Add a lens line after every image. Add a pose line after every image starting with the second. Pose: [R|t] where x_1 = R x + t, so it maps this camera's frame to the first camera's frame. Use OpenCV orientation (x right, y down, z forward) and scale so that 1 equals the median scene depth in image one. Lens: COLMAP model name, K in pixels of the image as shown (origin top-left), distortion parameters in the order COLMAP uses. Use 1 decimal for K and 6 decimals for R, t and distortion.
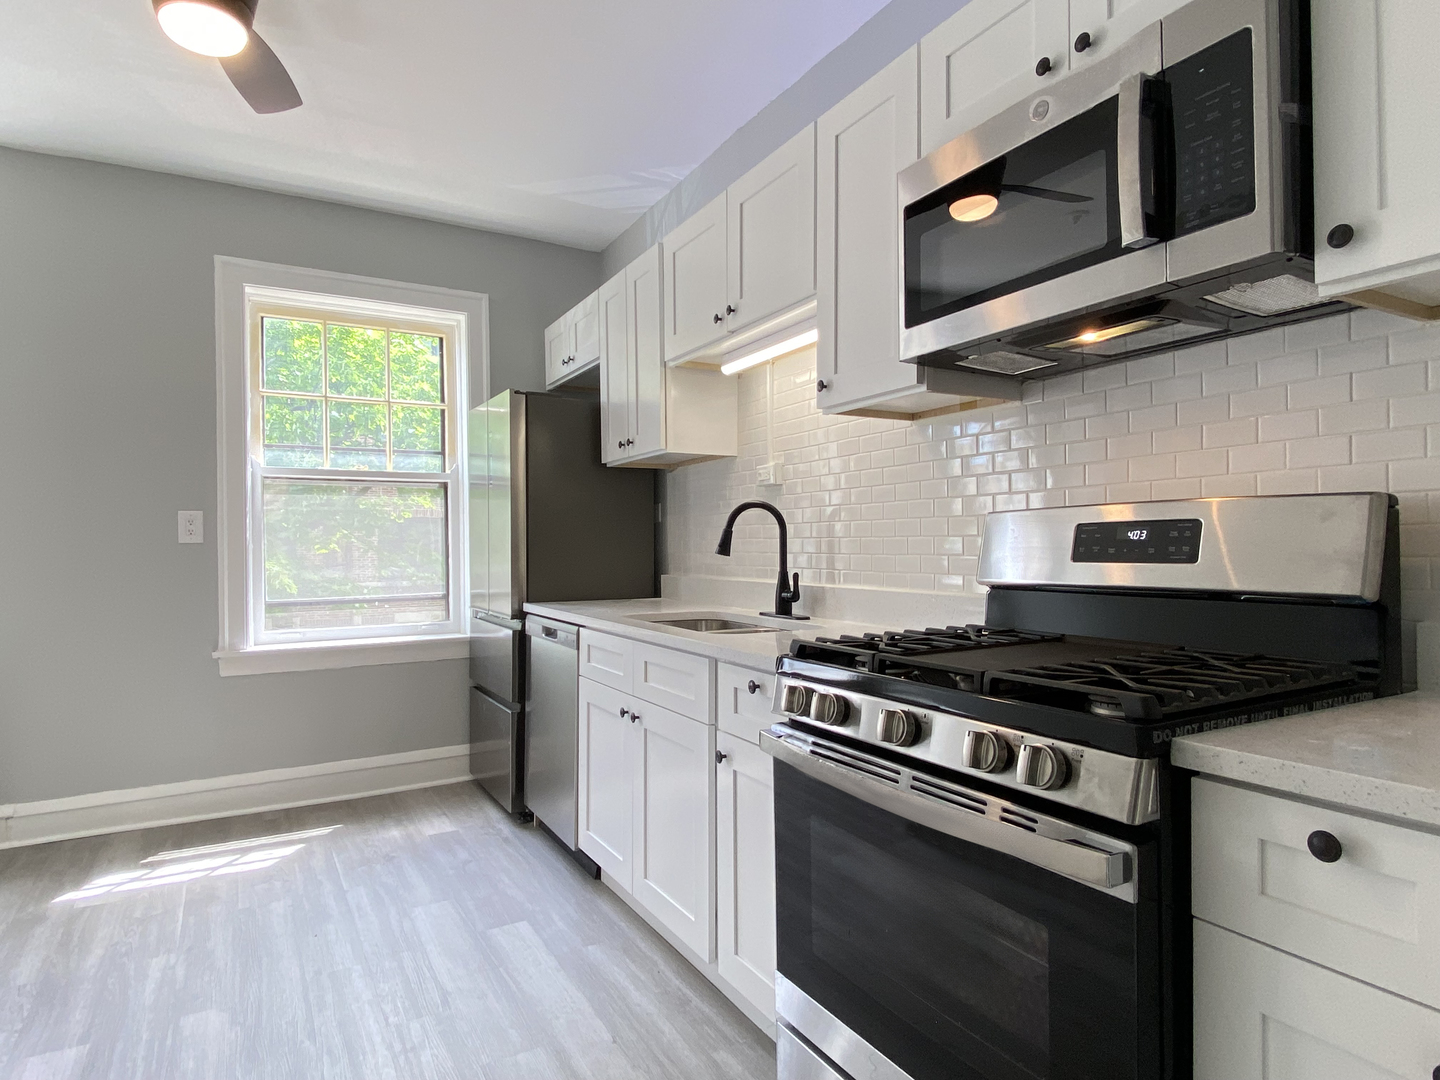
lens RADIAL K [[825.6, 0, 720.8], [0, 825.6, 546.9], [0, 0, 1]] dist [0.057773, -0.057918]
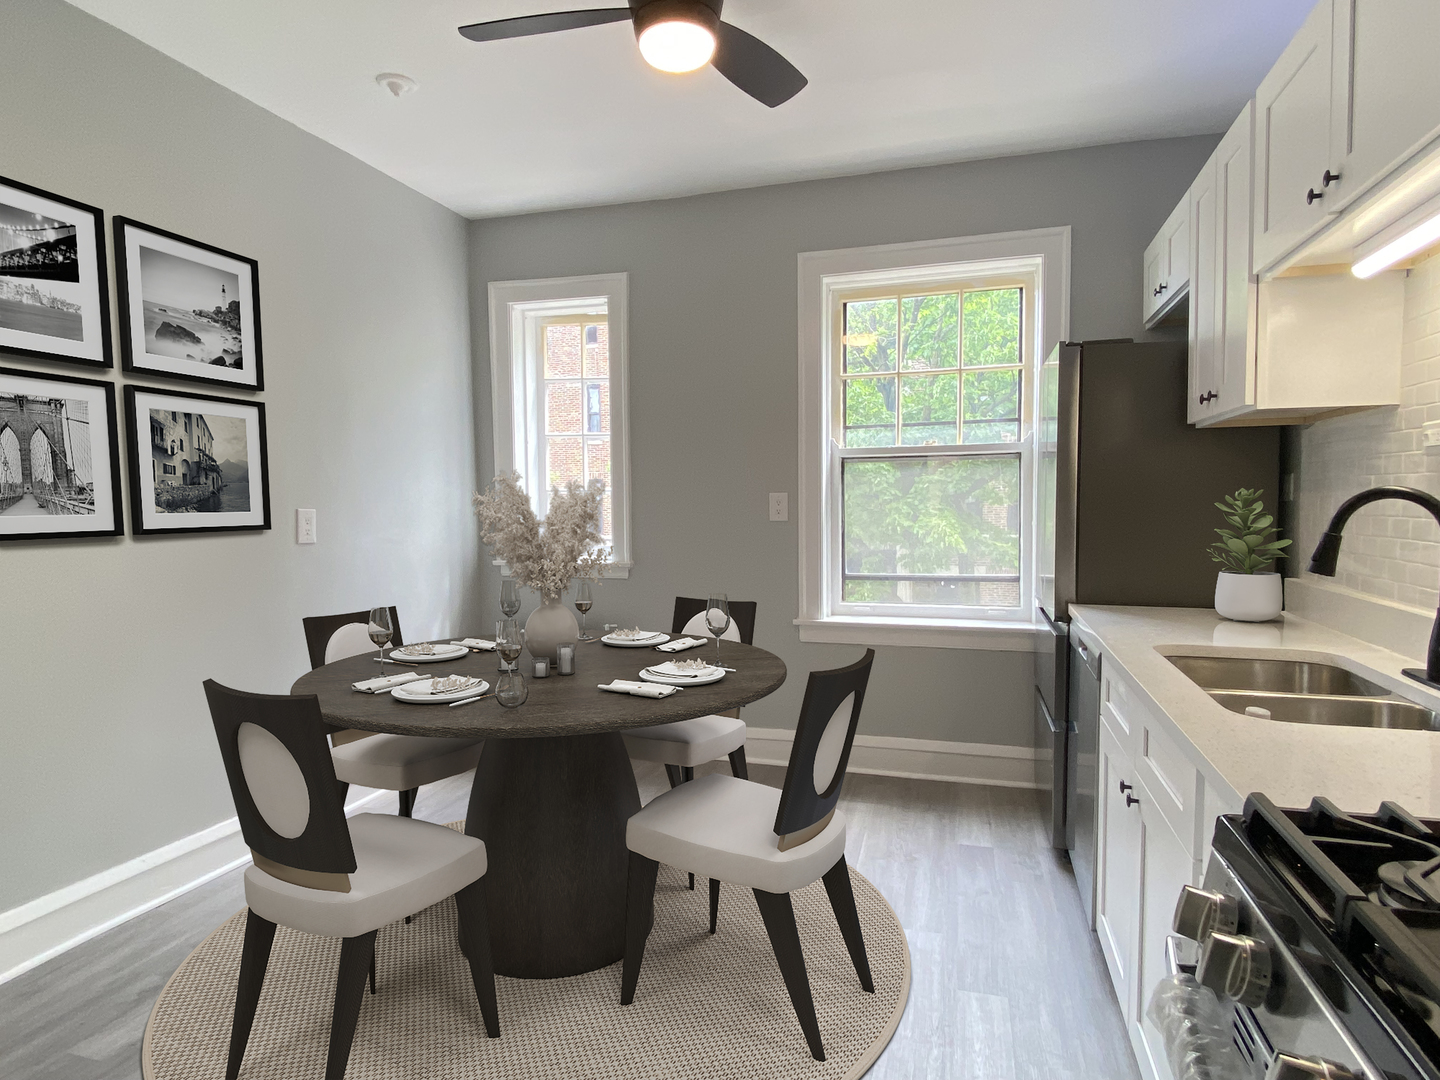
lens RADIAL K [[825.6, 0, 720.8], [0, 825.6, 546.9], [0, 0, 1]] dist [0.057773, -0.057918]
pose [[0.696035, 0.042308, -0.716760, 0.141115], [0.002743, 0.998098, 0.061578, -0.050064], [0.718003, -0.044826, 0.694596, 0.223046]]
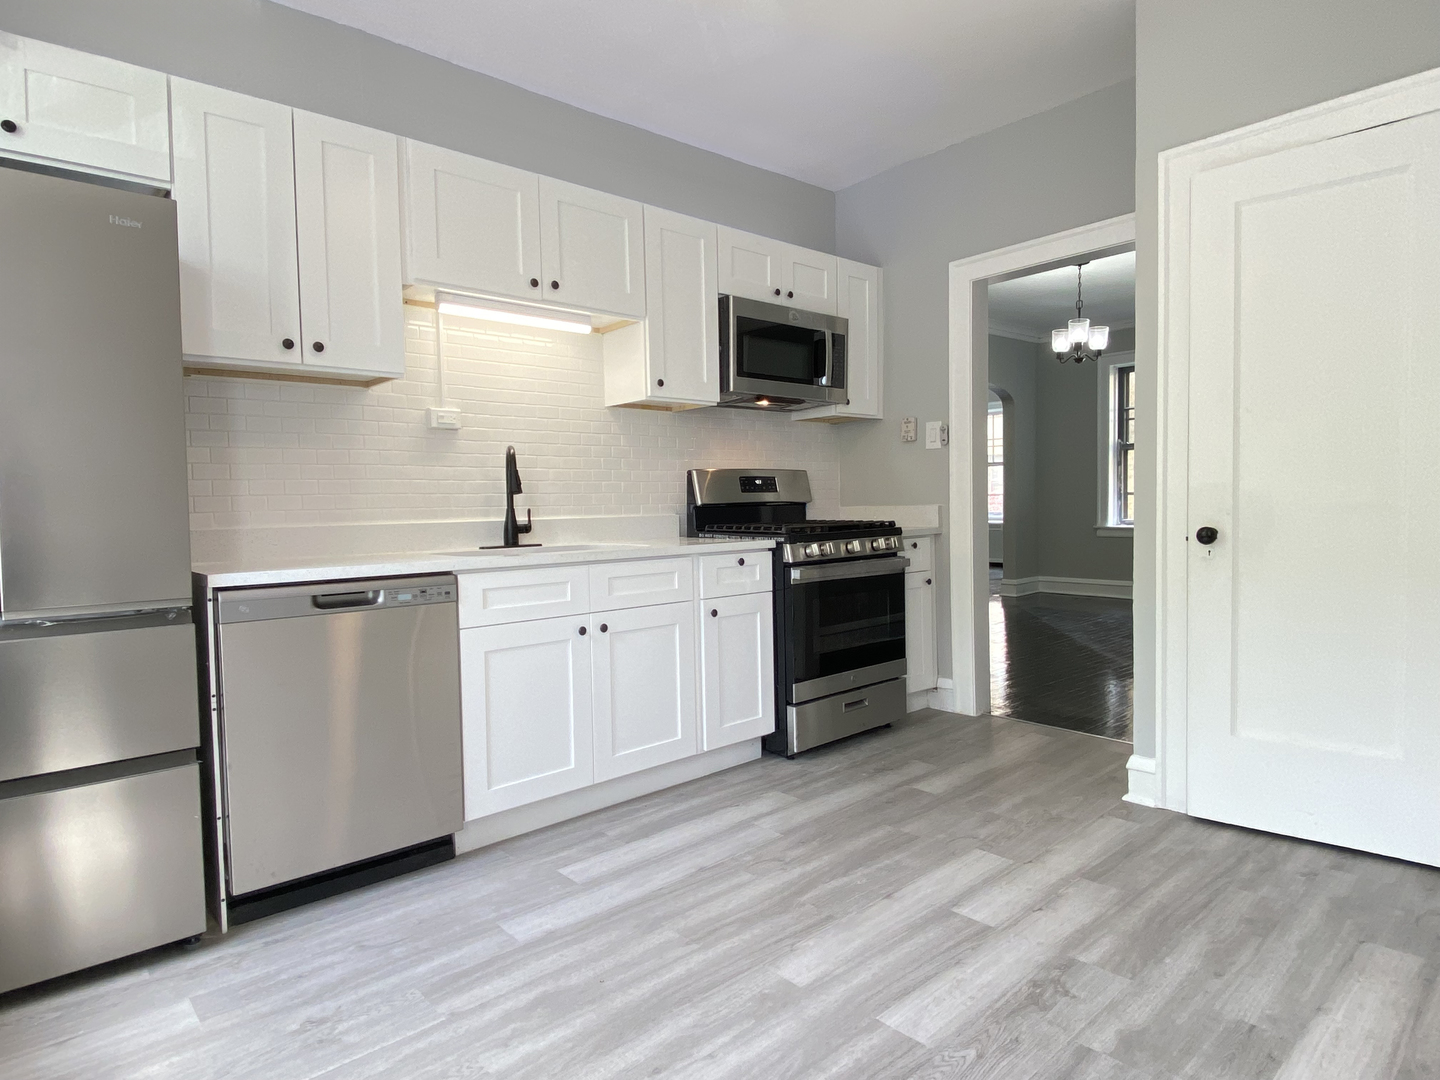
lens RADIAL K [[825.6, 0, 720.8], [0, 825.6, 546.9], [0, 0, 1]] dist [0.057773, -0.057918]
pose [[-0.205315, -0.045152, 0.977654, -1.148181], [0.025239, 0.998359, 0.051409, 0.031336], [-0.978370, 0.035230, -0.203838, 0.962512]]
